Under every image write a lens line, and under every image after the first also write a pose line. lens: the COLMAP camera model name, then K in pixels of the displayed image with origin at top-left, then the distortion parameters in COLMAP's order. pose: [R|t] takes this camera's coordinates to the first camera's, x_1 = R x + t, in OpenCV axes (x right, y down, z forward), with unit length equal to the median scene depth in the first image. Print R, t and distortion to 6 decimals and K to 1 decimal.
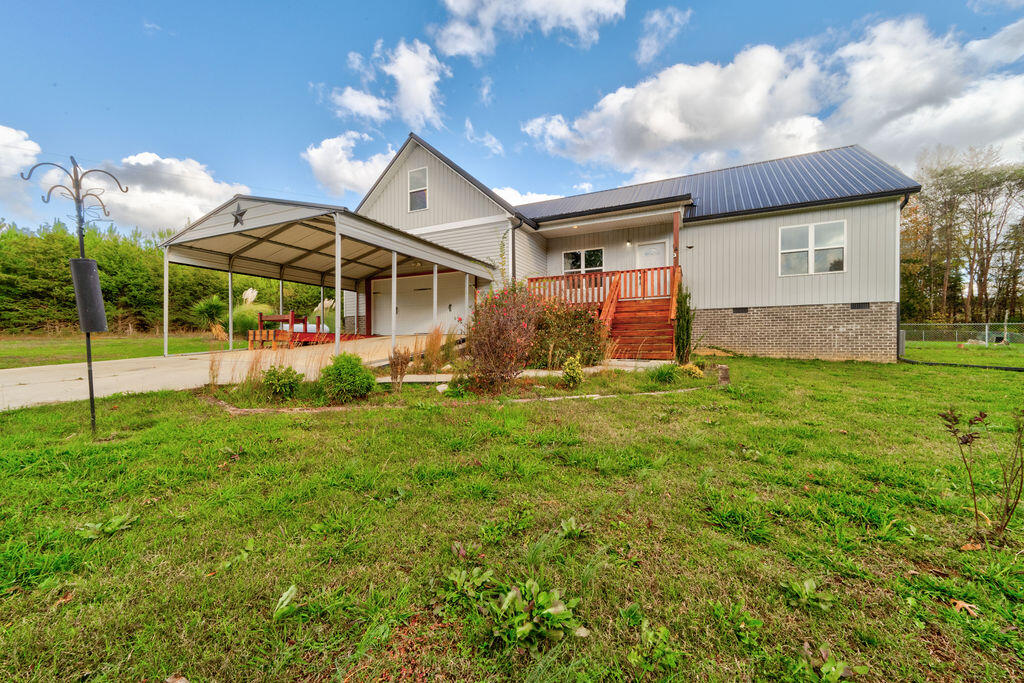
lens RADIAL K [[395.6, 0, 514.4], [0, 395.6, 345.5], [0, 0, 1]] dist [0.020683, 0.000079]
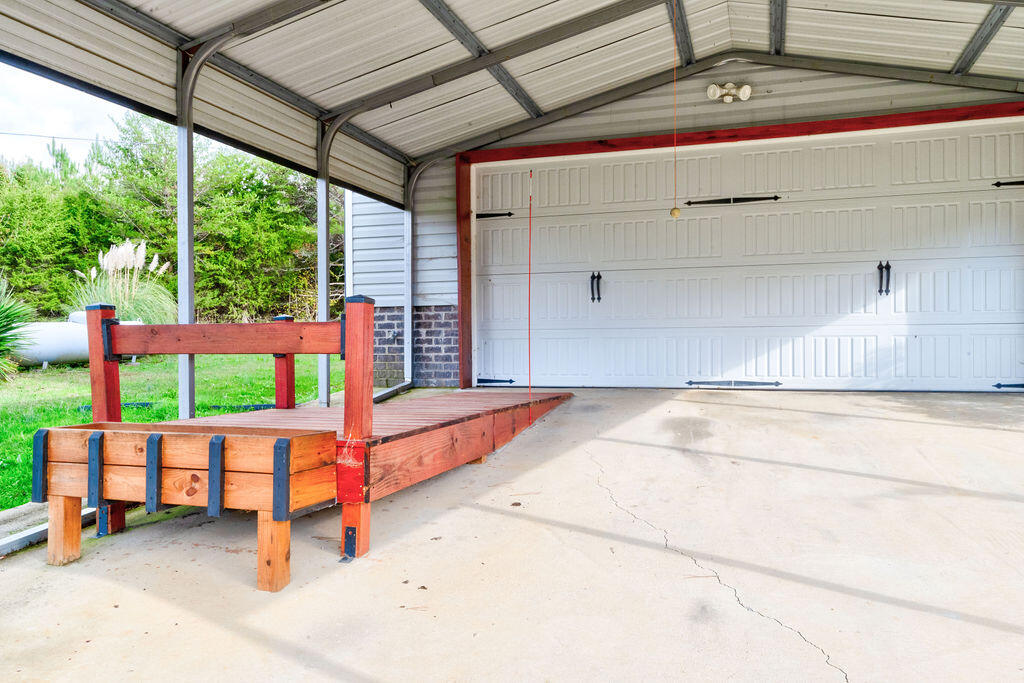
lens RADIAL K [[758.4, 0, 511.8], [0, 758.4, 341.2], [0, 0, 1]] dist [-0.005054, -0.000902]
pose [[0.992183, -0.002039, 0.124772, -0.499904], [0.002271, 0.999996, -0.001715, -0.065621], [-0.124768, 0.001985, 0.992184, 0.660294]]
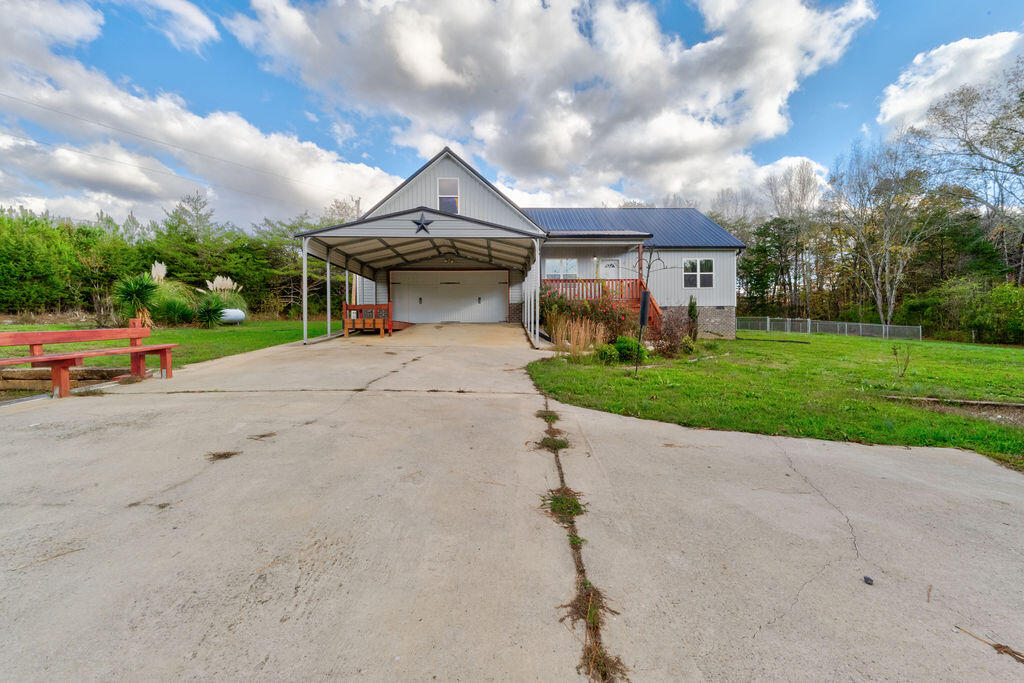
lens RADIAL K [[404.8, 0, 517.2], [0, 404.8, 327.3], [0, 0, 1]] dist [0.025816, 0.000137]
pose [[0.879187, -0.002325, 0.476471, -0.731298], [0.006738, 0.999949, -0.007554, -0.004518], [-0.476429, 0.009851, 0.879158, -0.140941]]
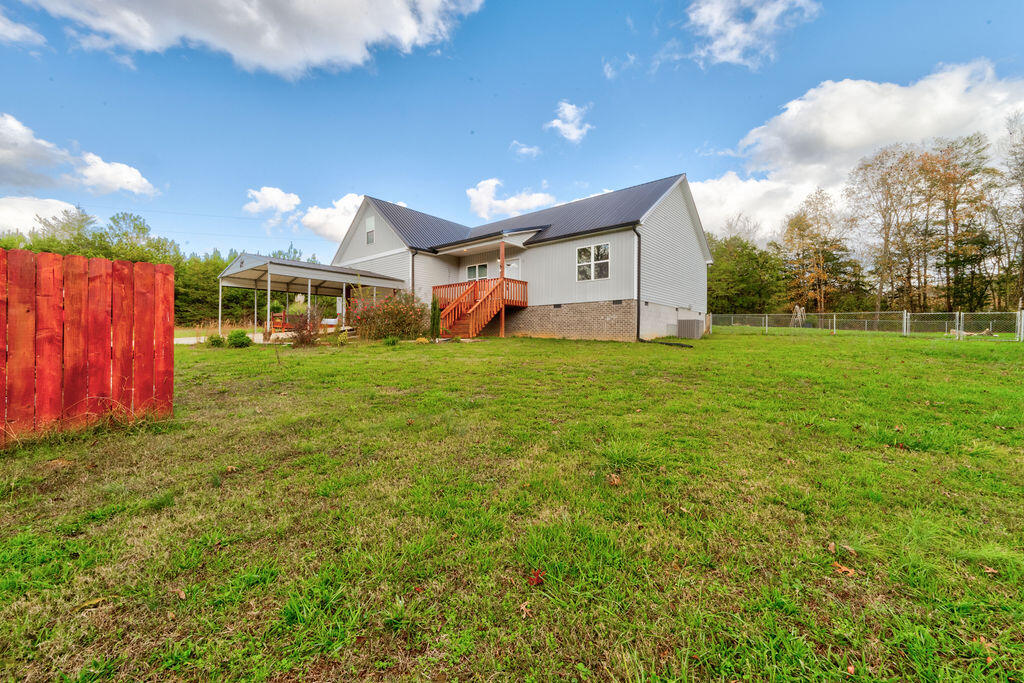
lens RADIAL K [[401.8, 0, 517.0], [0, 401.8, 345.3], [0, 0, 1]] dist [0.025470, 0.000314]
pose [[0.969090, 0.008473, -0.246563, 0.814045], [-0.005219, 0.999891, 0.013846, 0.033966], [0.246653, -0.012131, 0.969028, -0.446637]]
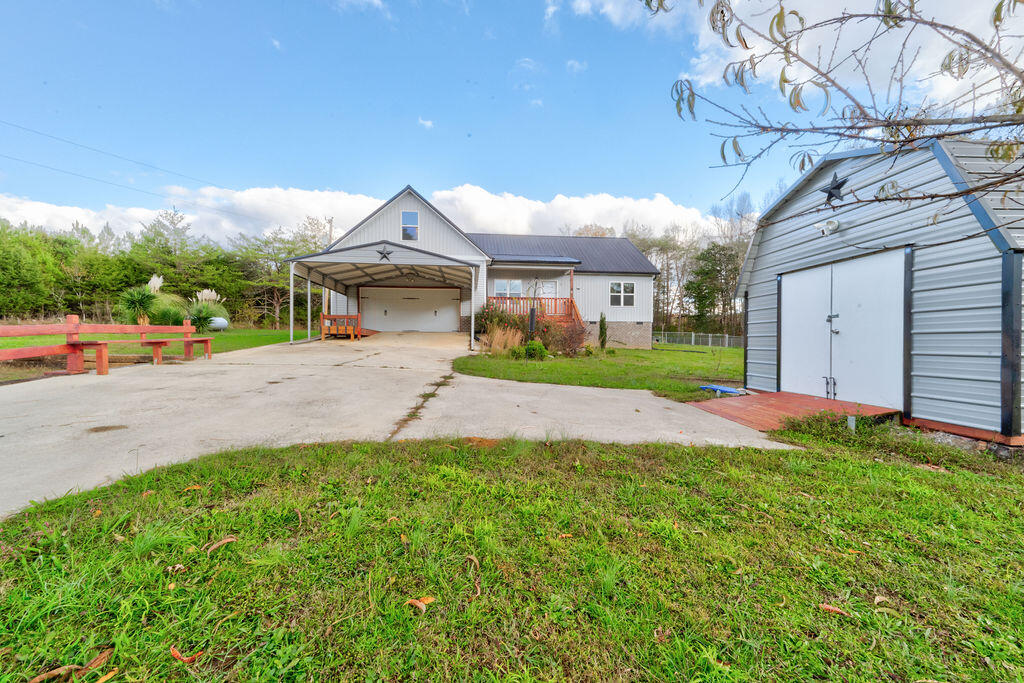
lens RADIAL K [[399.2, 0, 513.8], [0, 399.2, 344.9], [0, 0, 1]] dist [0.024916, 0.000199]
pose [[0.848707, 0.004699, 0.528842, -0.780217], [-0.005562, 0.999985, 0.000040, 0.019534], [-0.528834, -0.002975, 0.848720, -0.425133]]
